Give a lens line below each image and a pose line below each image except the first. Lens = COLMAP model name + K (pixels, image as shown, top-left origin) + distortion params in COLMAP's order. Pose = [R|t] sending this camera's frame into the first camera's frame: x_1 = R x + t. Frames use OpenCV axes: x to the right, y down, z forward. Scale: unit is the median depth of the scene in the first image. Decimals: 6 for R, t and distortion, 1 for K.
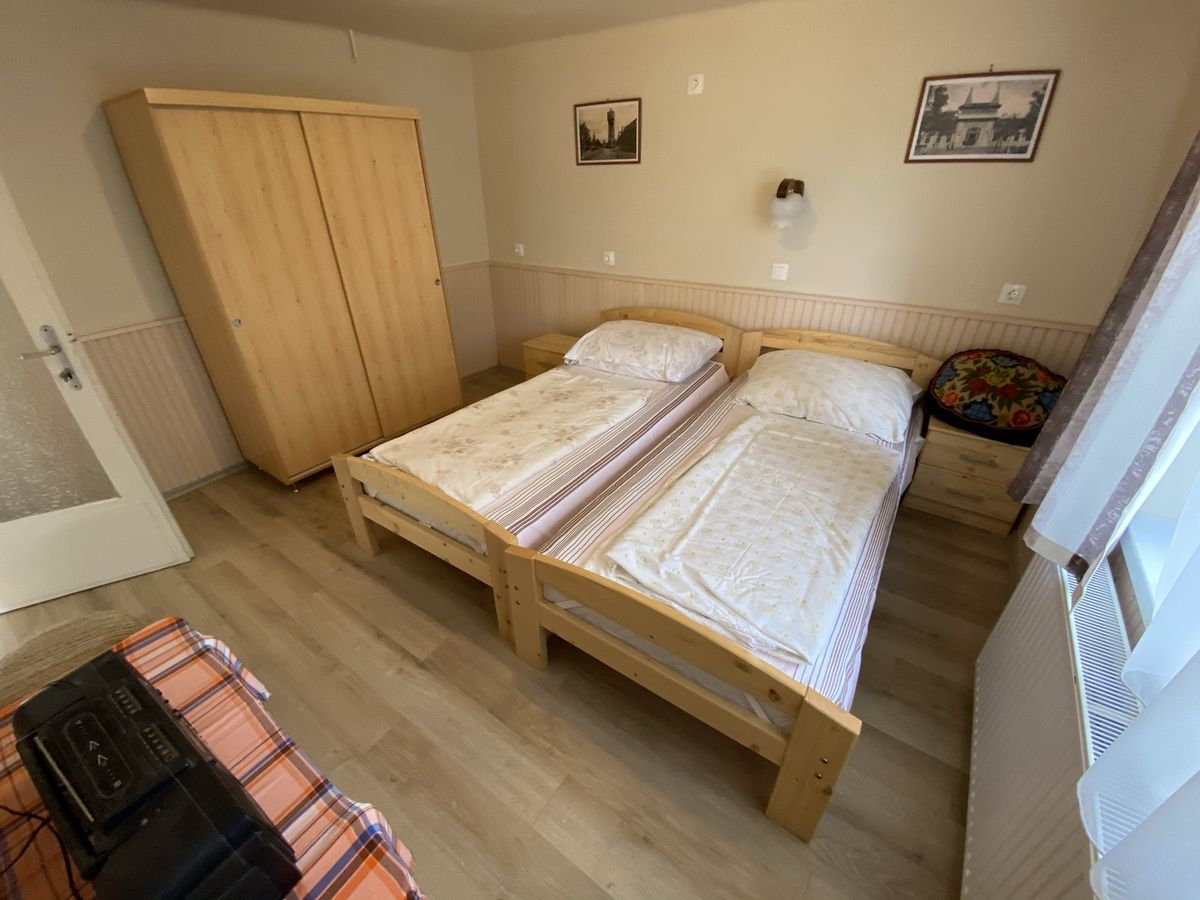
lens RADIAL K [[488.7, 0, 599.1], [0, 488.7, 447.4], [0, 0, 1]] dist [0.016952, -0.020374]
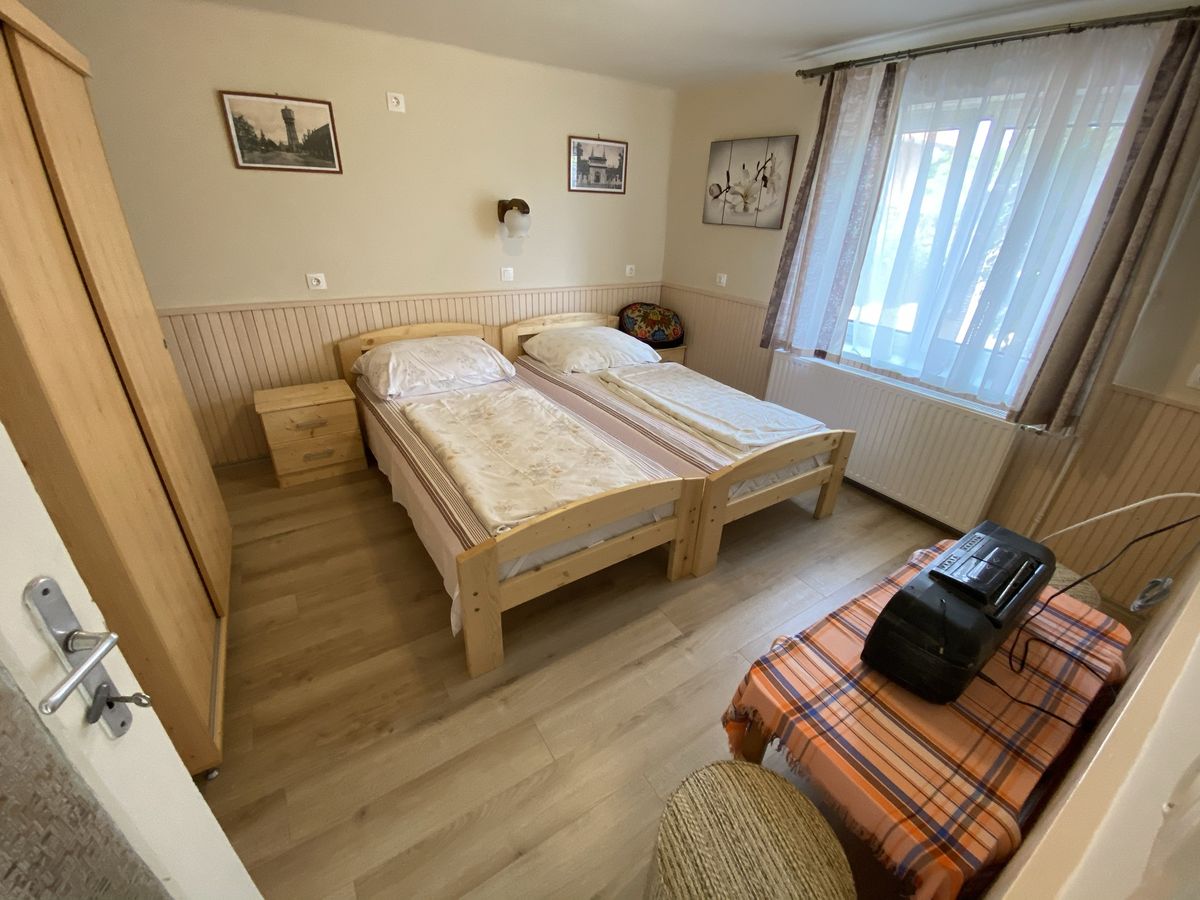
lens RADIAL K [[488.7, 0, 599.1], [0, 488.7, 447.4], [0, 0, 1]] dist [0.016952, -0.020374]
pose [[0.381563, -0.384414, 0.840616, -0.941072], [0.413889, 0.884212, 0.216482, -0.186529], [-0.826502, 0.265320, 0.496488, 0.410643]]
